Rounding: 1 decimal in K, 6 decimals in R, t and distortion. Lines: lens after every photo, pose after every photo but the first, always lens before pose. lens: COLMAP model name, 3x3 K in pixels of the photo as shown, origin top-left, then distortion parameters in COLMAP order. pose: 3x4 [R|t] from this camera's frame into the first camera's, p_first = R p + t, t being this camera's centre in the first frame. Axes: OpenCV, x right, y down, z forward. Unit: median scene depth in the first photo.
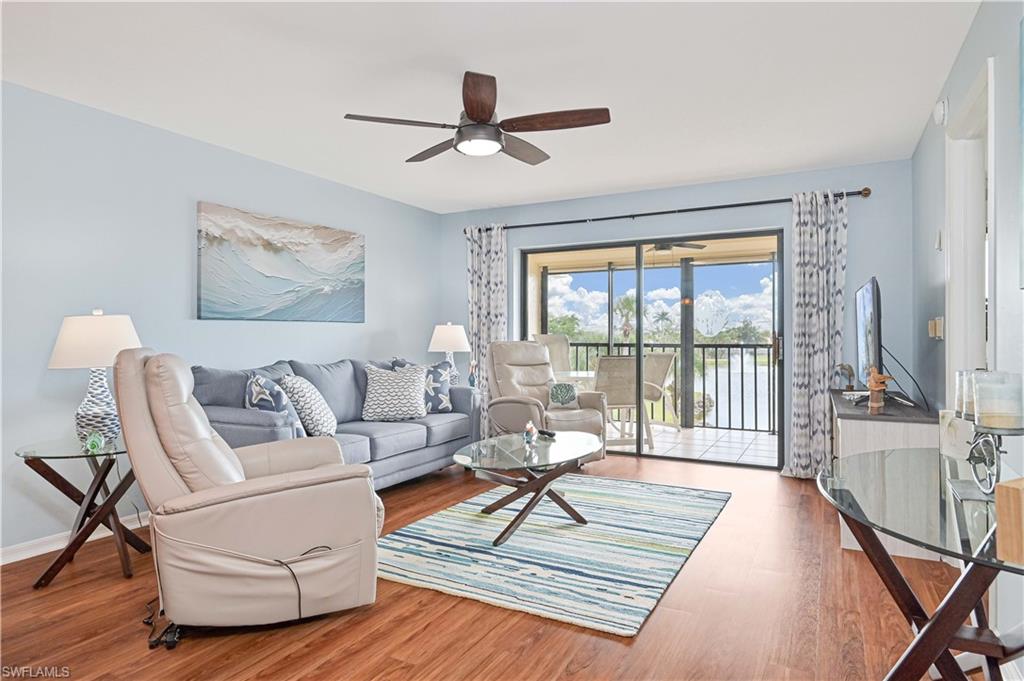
lens RADIAL K [[592.7, 0, 511.0], [0, 592.7, 333.8], [0, 0, 1]] dist [-0.000785, 0.000469]
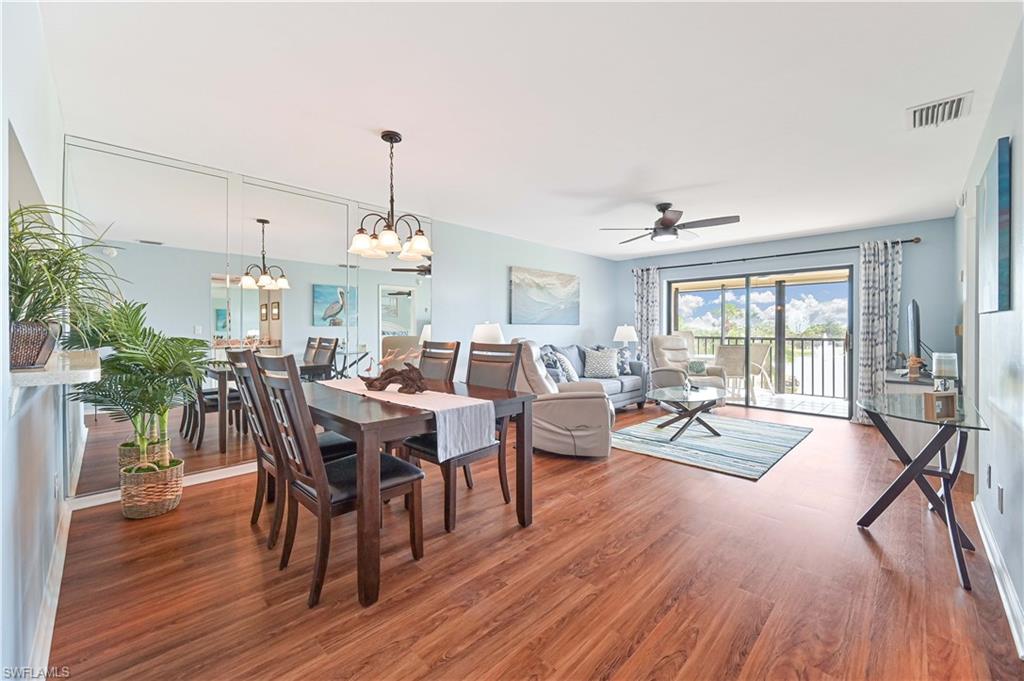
lens RADIAL K [[402.3, 0, 514.1], [0, 402.3, 330.5], [0, 0, 1]] dist [-0.000084, -0.001049]
pose [[0.959094, 0.003590, -0.283067, -0.103789], [-0.002320, 0.999986, 0.004821, -0.007856], [0.283080, -0.003967, 0.959088, -0.288577]]
